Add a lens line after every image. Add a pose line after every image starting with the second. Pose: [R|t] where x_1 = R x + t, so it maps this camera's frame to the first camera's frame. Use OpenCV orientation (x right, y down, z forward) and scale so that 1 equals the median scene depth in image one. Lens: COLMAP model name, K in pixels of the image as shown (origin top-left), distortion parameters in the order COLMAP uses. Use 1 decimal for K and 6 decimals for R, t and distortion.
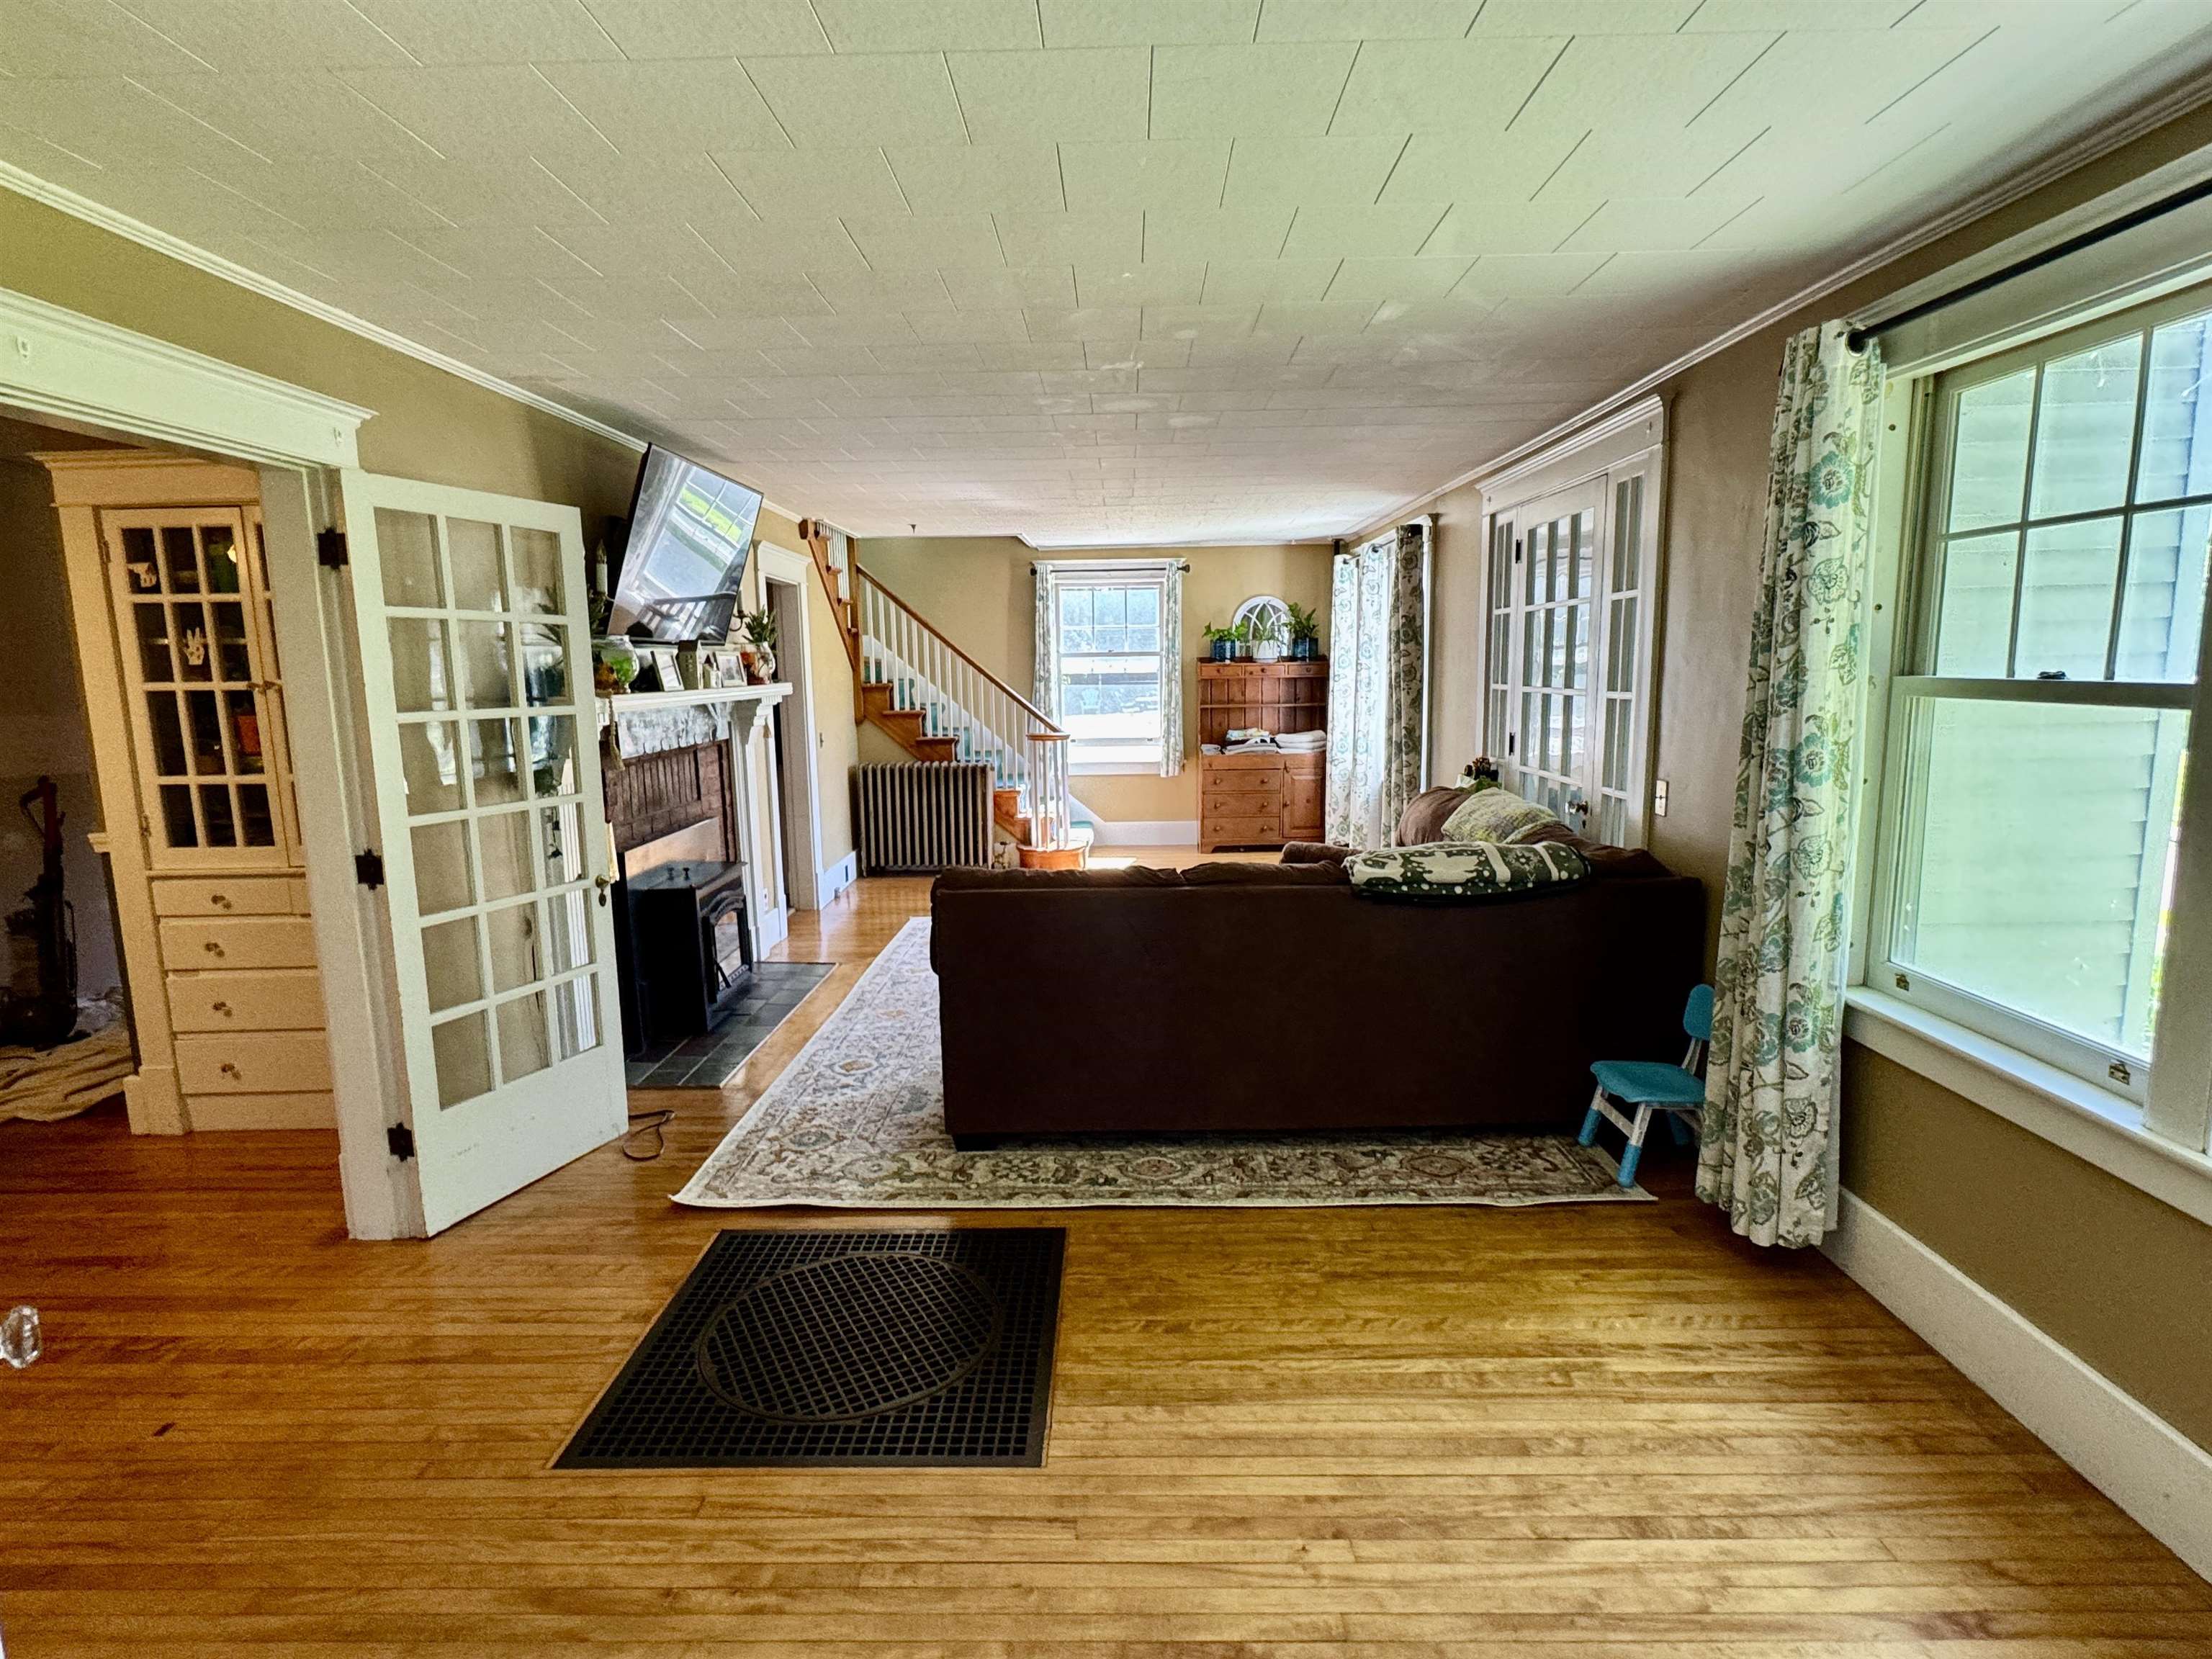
lens RADIAL K [[1139.5, 0, 1106.0], [0, 1139.5, 829.5], [0, 0, 1]] dist [0.000370, 0.002159]
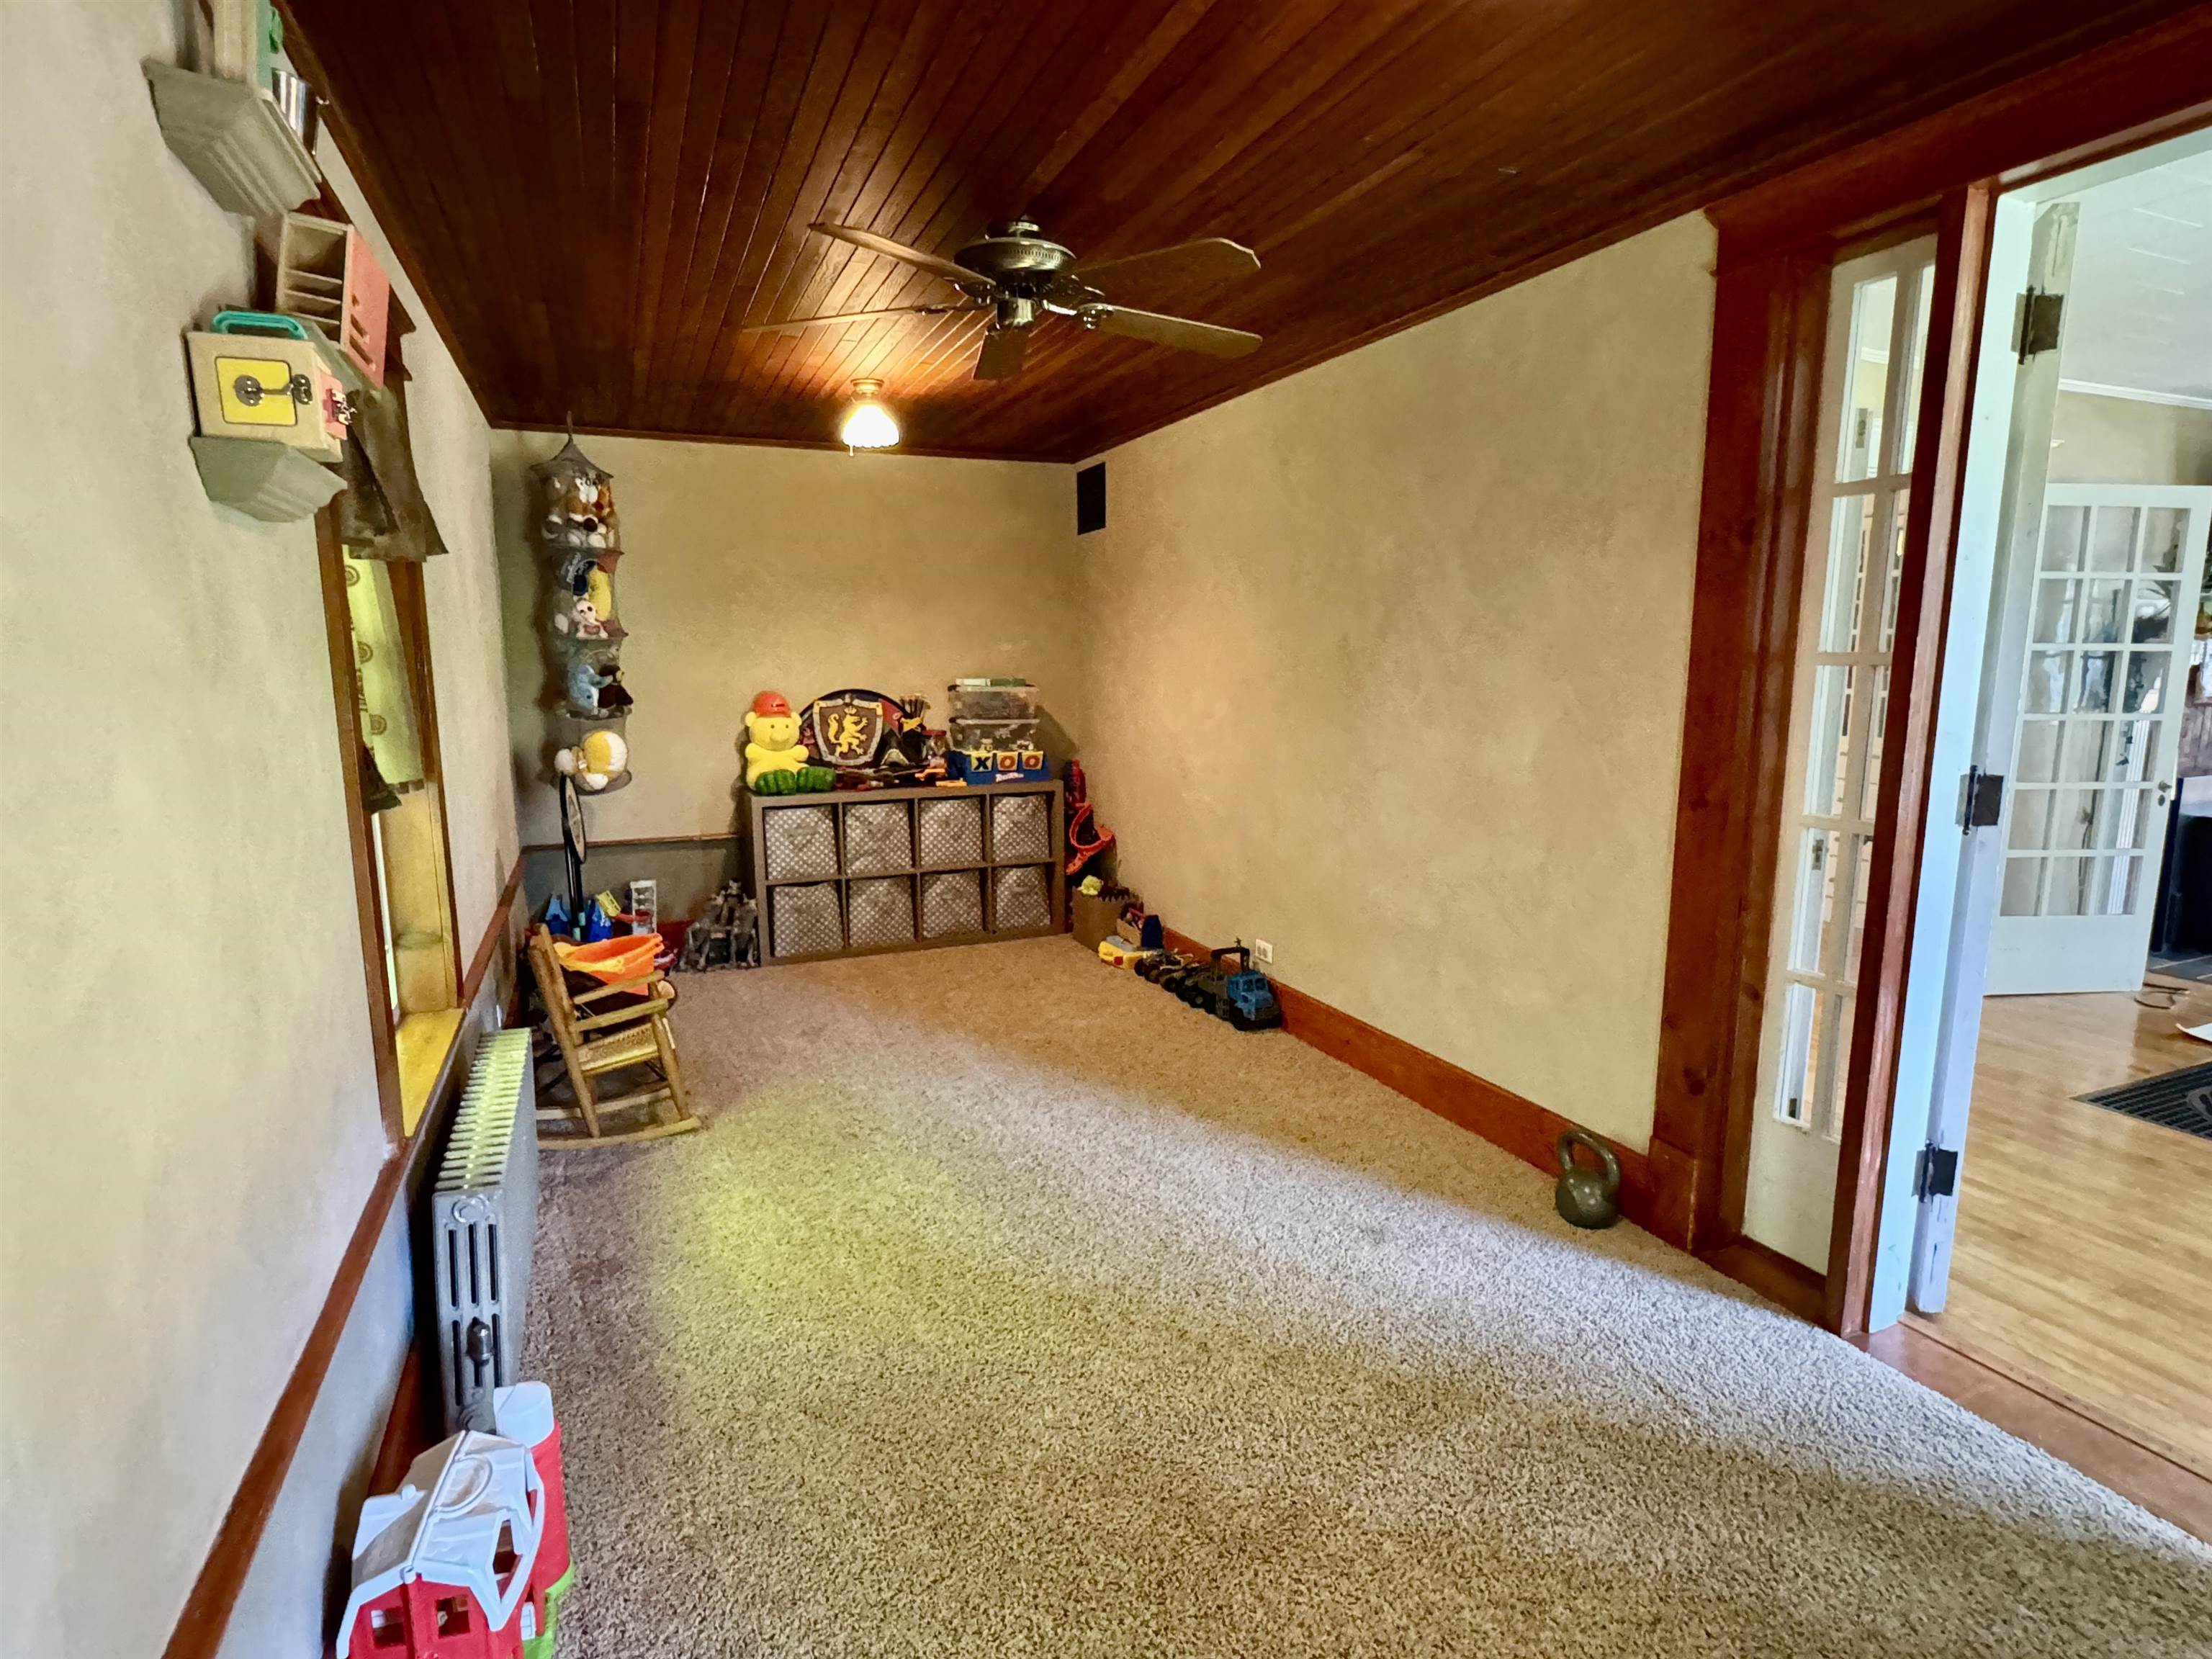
lens RADIAL K [[1139.5, 0, 1106.0], [0, 1139.5, 829.5], [0, 0, 1]] dist [0.000370, 0.002159]
pose [[0.423790, 0.153449, -0.892668, 0.093359], [-0.138907, 0.984897, 0.103358, 0.060325], [0.895046, 0.080196, 0.438704, -0.285983]]
